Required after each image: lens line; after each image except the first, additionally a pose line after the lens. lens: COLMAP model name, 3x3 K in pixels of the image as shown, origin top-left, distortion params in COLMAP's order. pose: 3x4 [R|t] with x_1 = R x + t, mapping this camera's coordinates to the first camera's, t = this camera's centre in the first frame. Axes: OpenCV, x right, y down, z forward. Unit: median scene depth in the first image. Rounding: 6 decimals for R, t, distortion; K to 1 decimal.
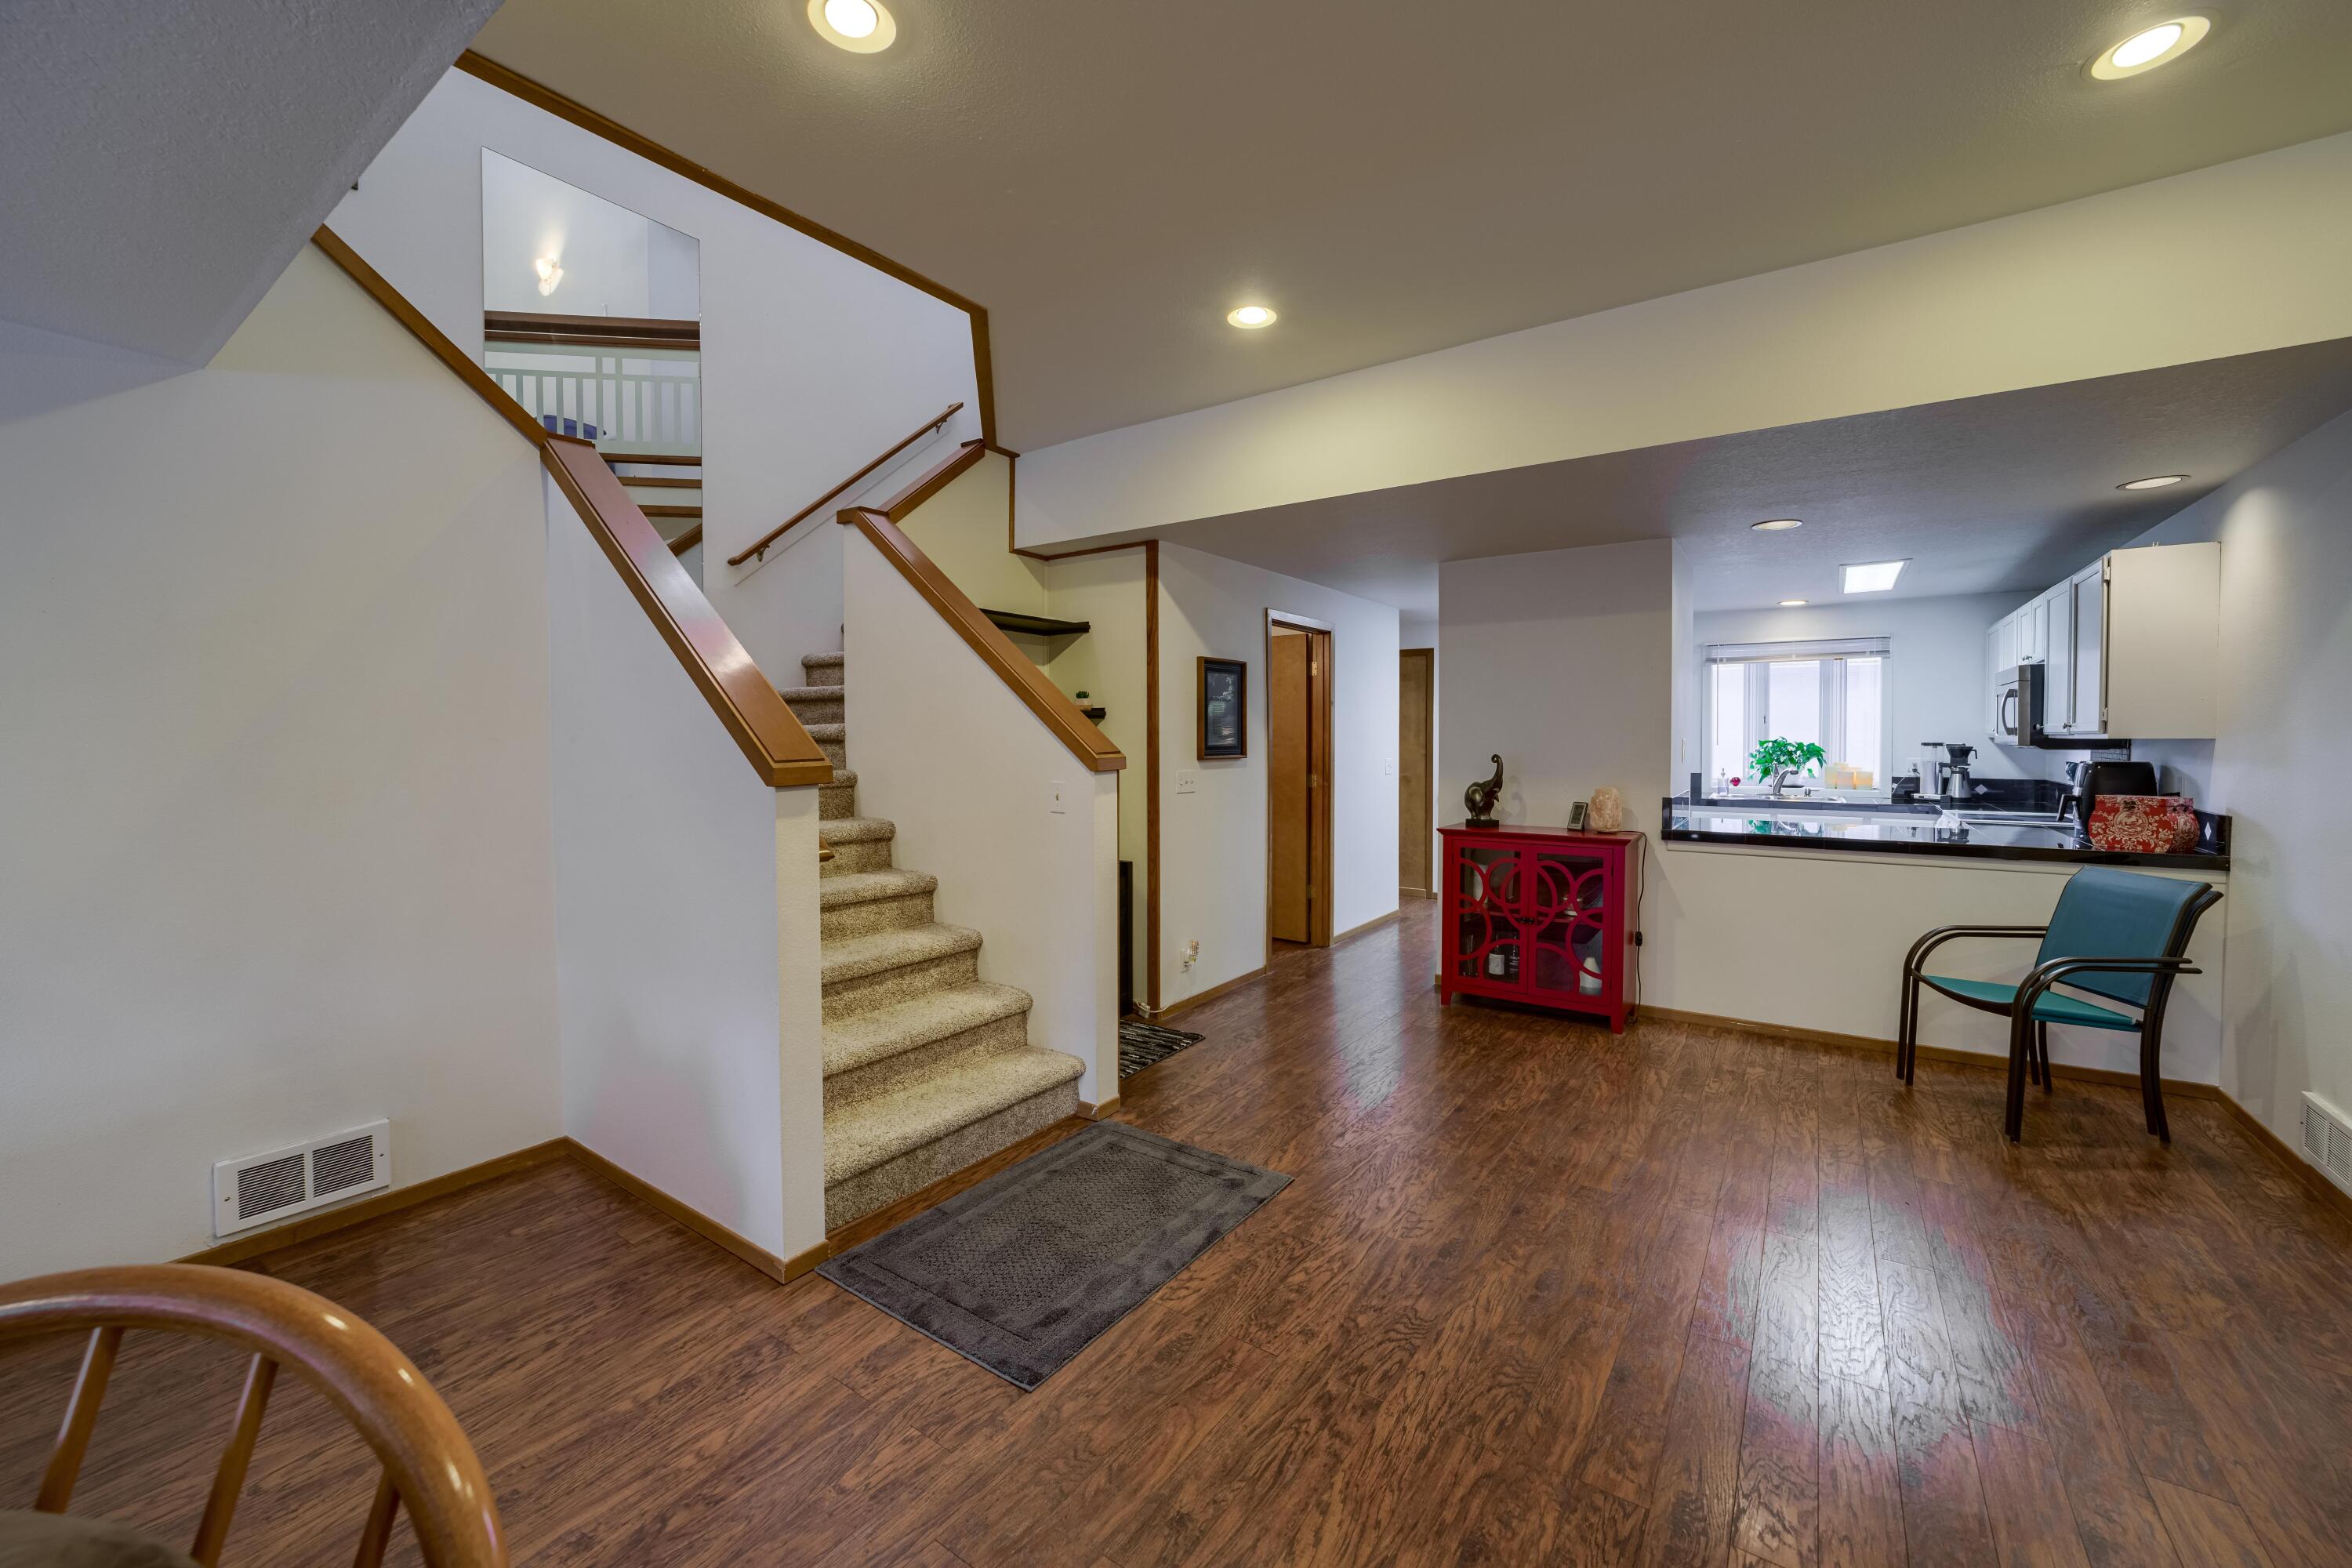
lens RADIAL K [[929.5, 0, 1194.1], [0, 929.5, 773.6], [0, 0, 1]] dist [-0.002480, 0.000094]
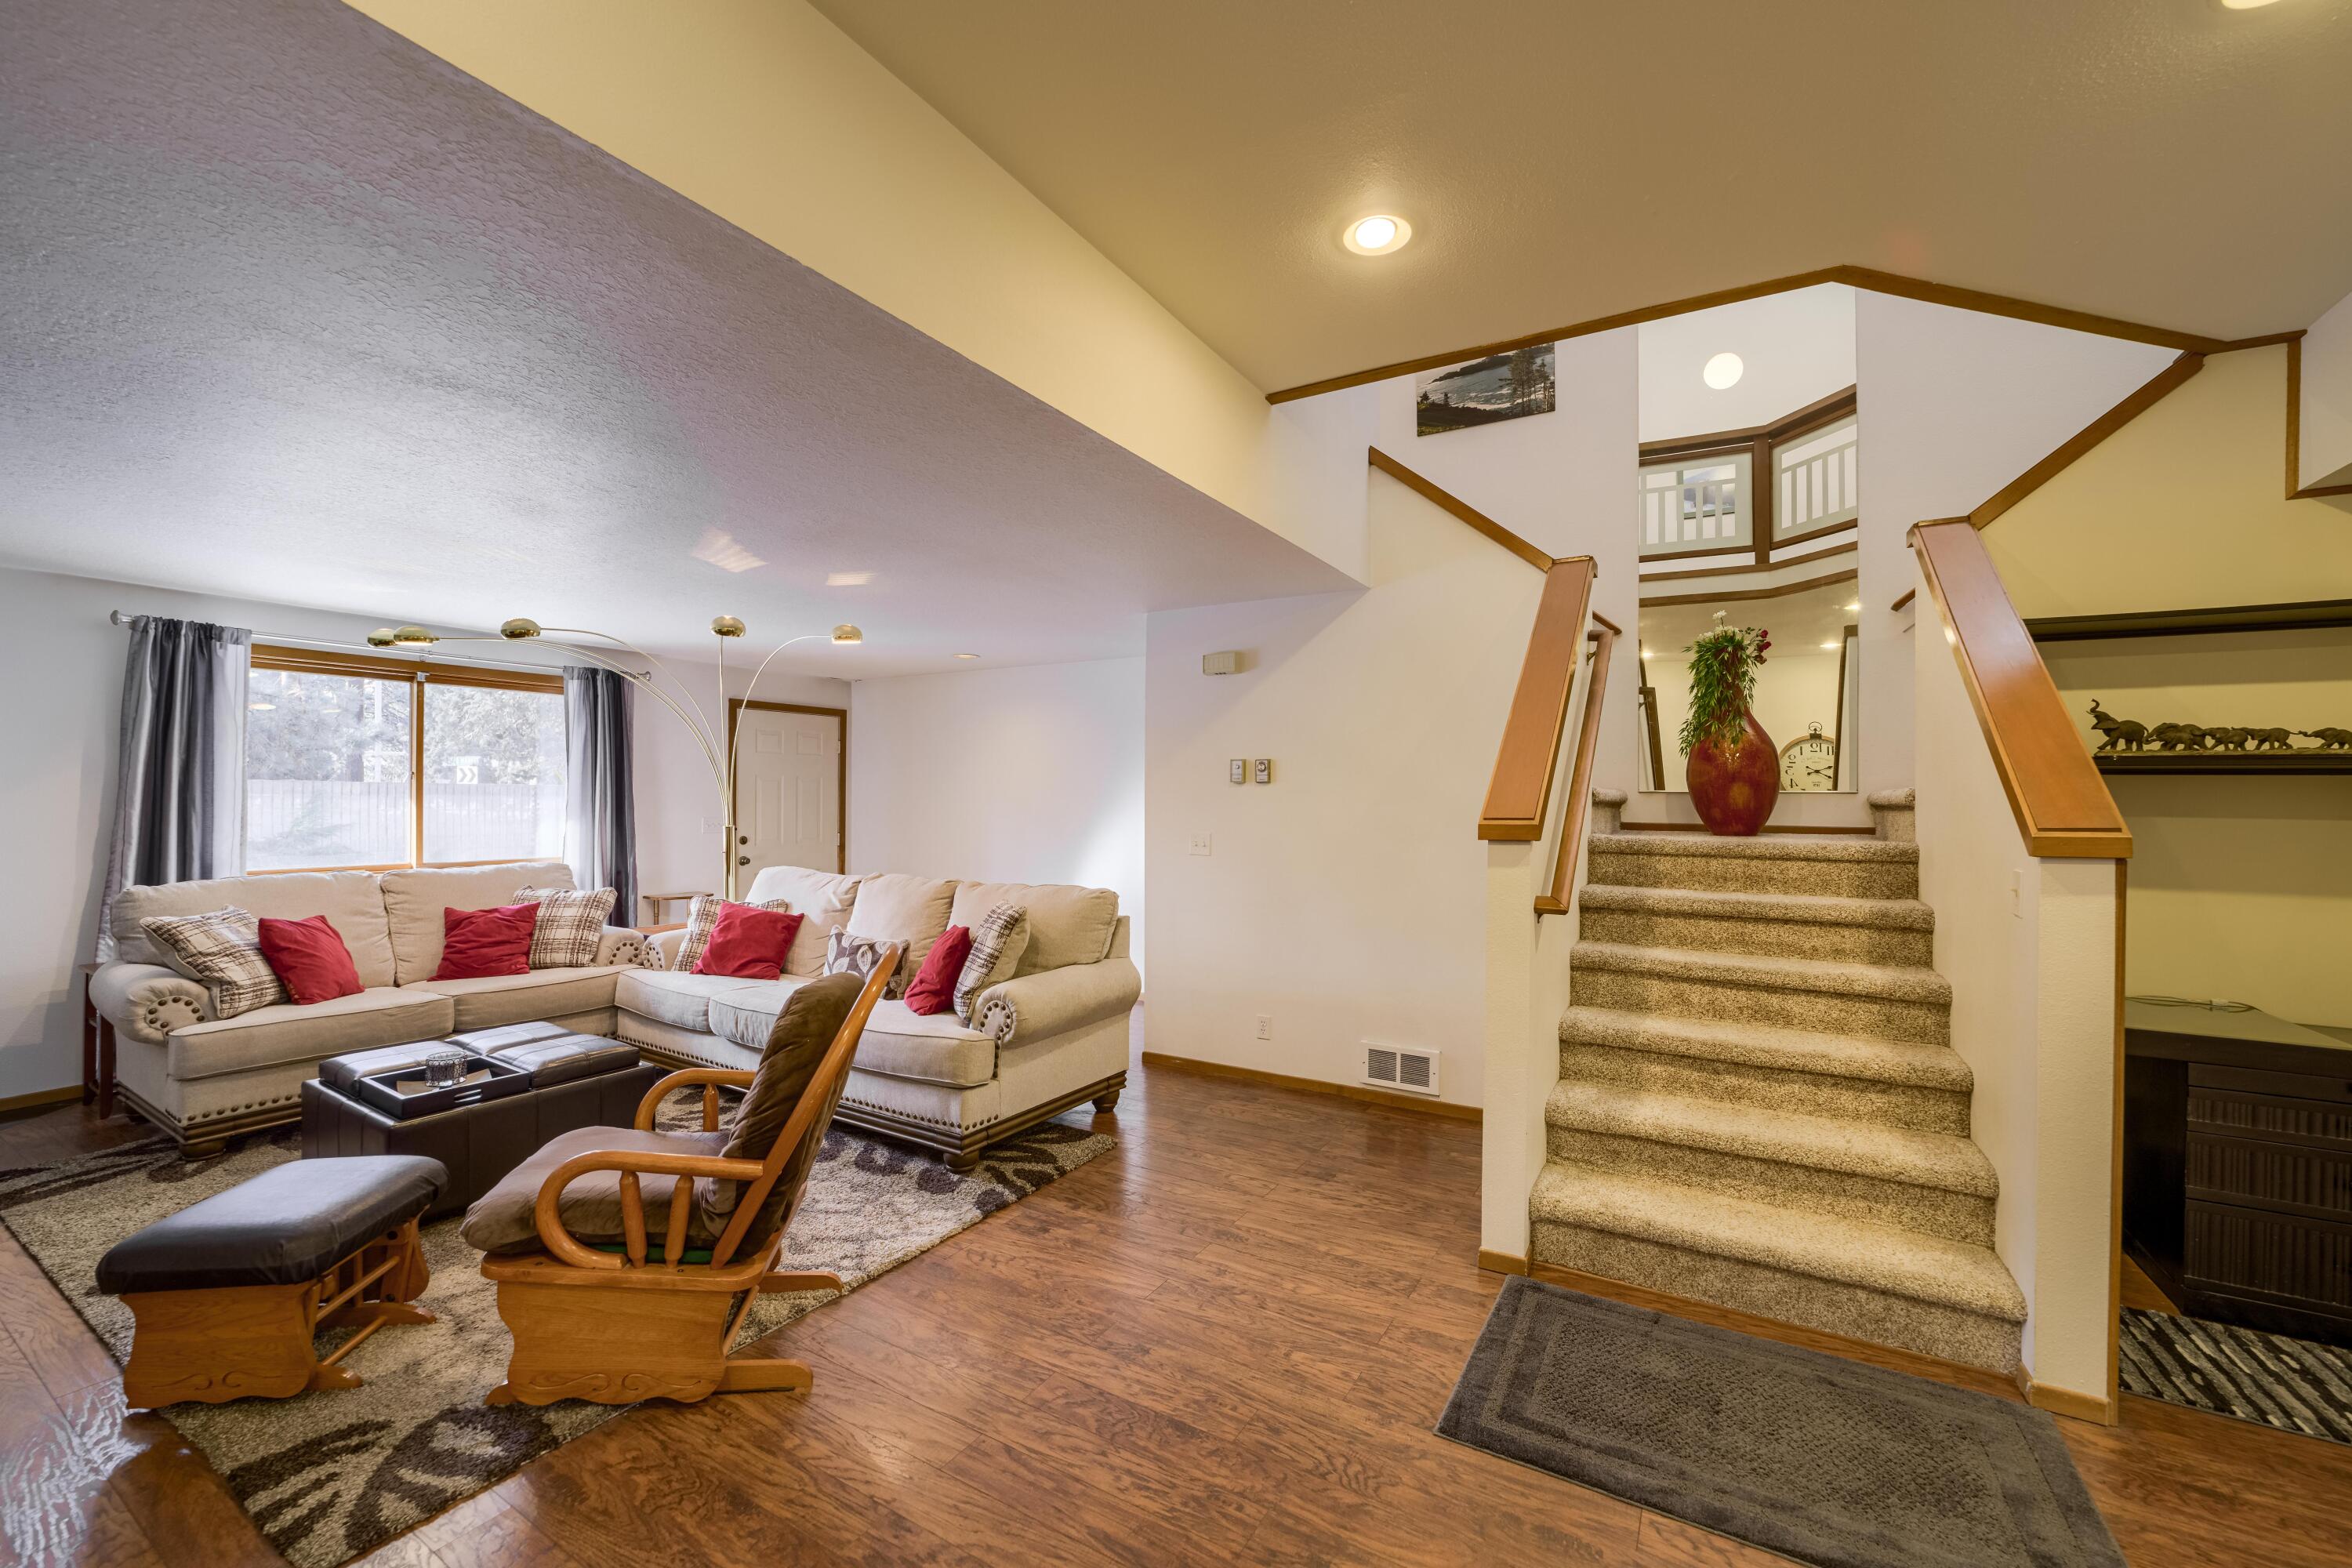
lens RADIAL K [[929.5, 0, 1195.0], [0, 929.5, 795.5], [0, 0, 1]] dist [-0.002480, 0.000094]
pose [[0.084450, -0.002350, -0.996425, 0.518654], [-0.039696, 0.999195, -0.005721, -0.019848], [0.995637, 0.040037, 0.084289, 0.381215]]
